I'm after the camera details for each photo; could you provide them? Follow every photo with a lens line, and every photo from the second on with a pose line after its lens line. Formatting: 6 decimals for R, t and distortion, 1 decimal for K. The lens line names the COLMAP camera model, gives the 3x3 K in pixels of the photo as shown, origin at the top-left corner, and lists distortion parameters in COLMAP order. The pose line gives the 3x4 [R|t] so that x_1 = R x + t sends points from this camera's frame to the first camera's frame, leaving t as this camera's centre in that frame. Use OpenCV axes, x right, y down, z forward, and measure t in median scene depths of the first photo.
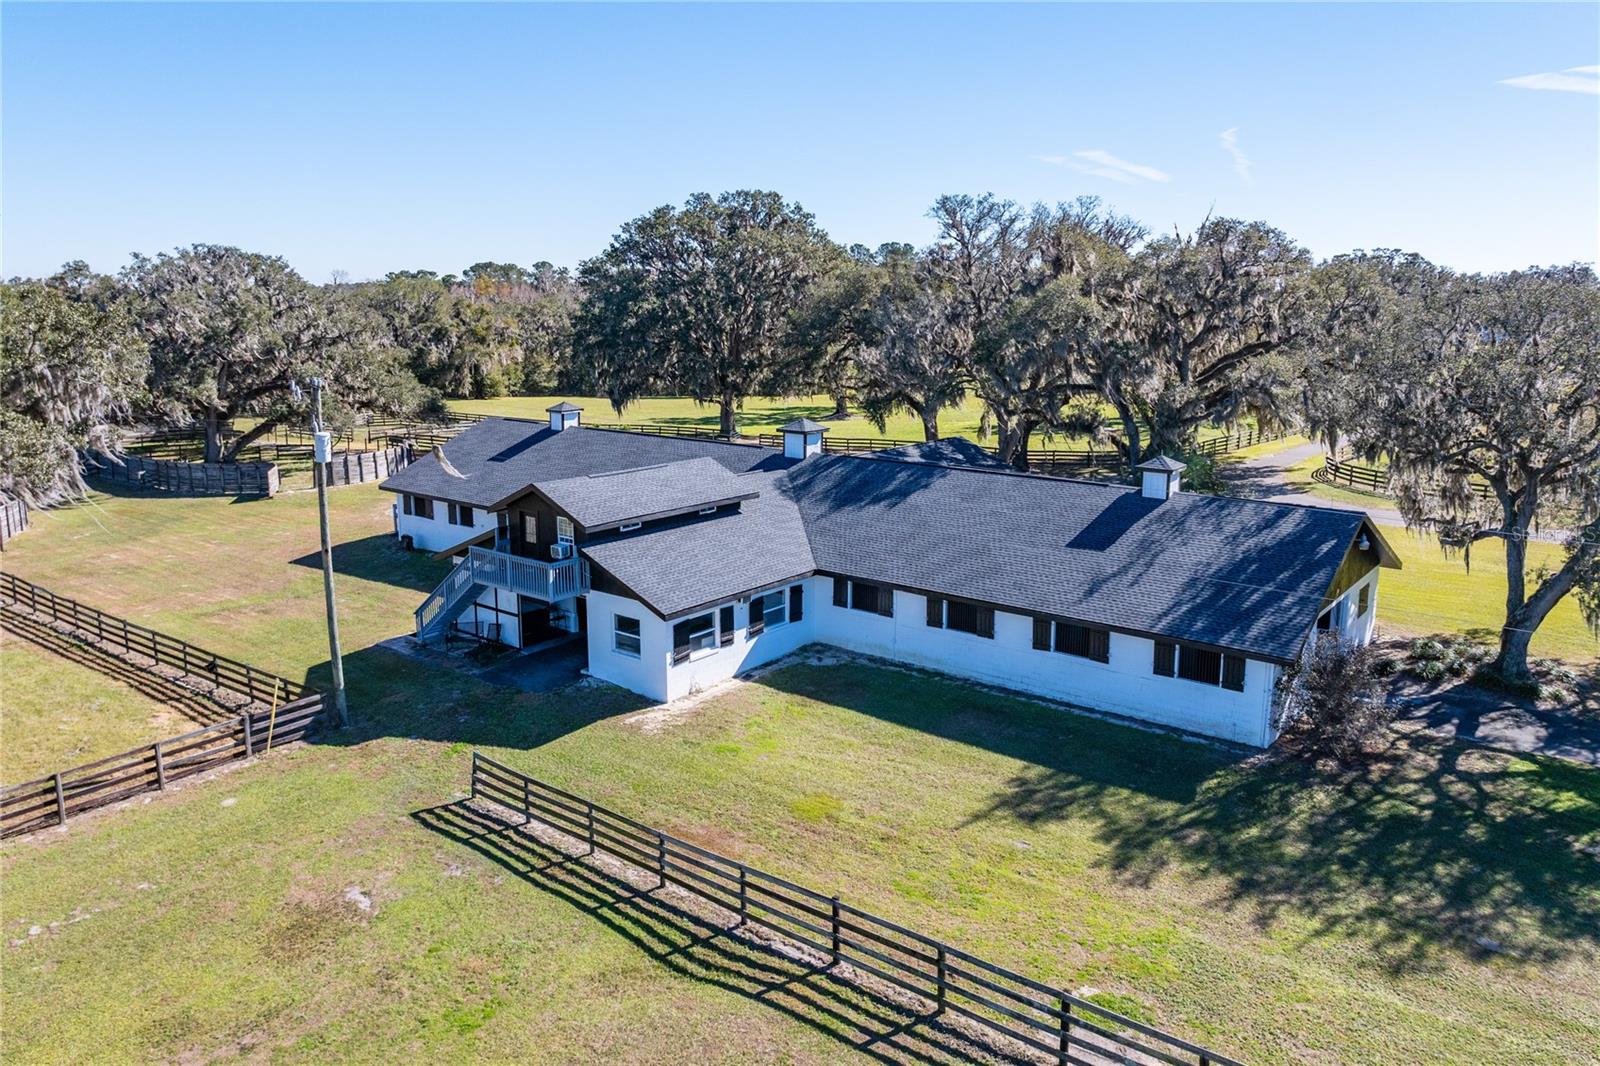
lens RADIAL K [[1096.6, 0, 800.0], [0, 1096.6, 533.0], [0, 0, 1]] dist [-0.038631, 0.001090]
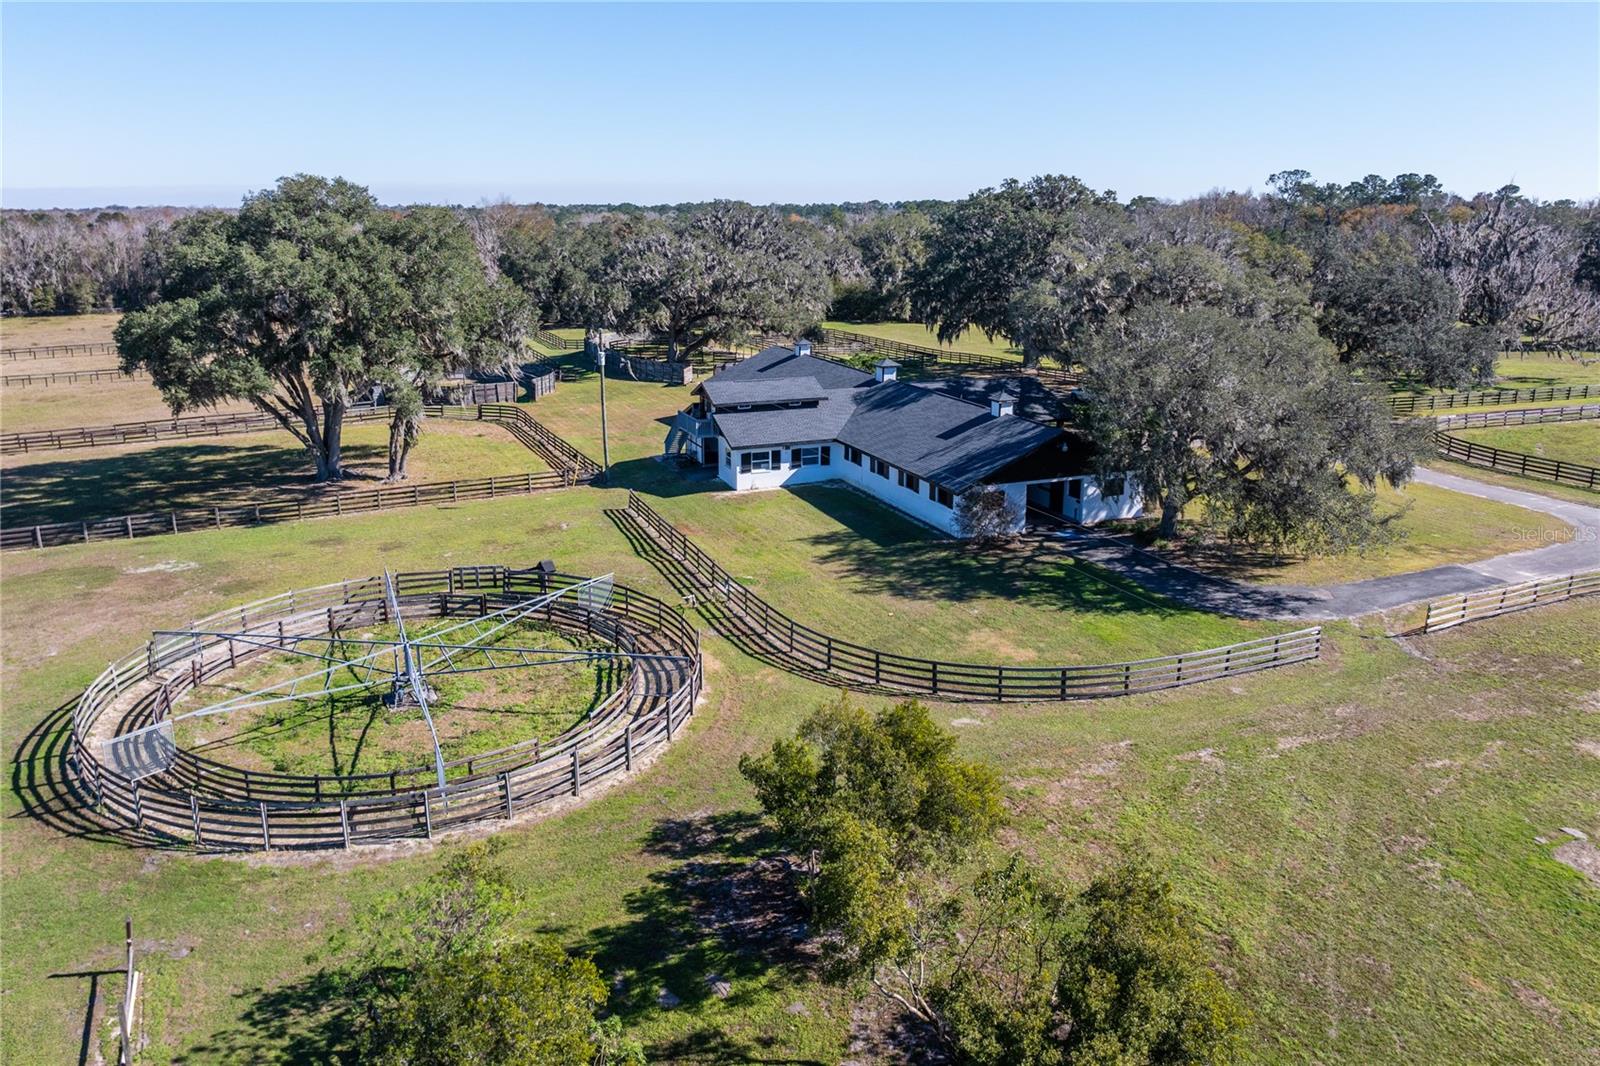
lens RADIAL K [[1096.6, 0, 800.0], [0, 1096.6, 533.0], [0, 0, 1]] dist [-0.038631, 0.001090]
pose [[0.881788, 0.136125, -0.451575, 1.047274], [-0.103164, 0.989927, 0.096961, 0.021101], [0.460225, -0.038913, 0.886949, -0.899590]]
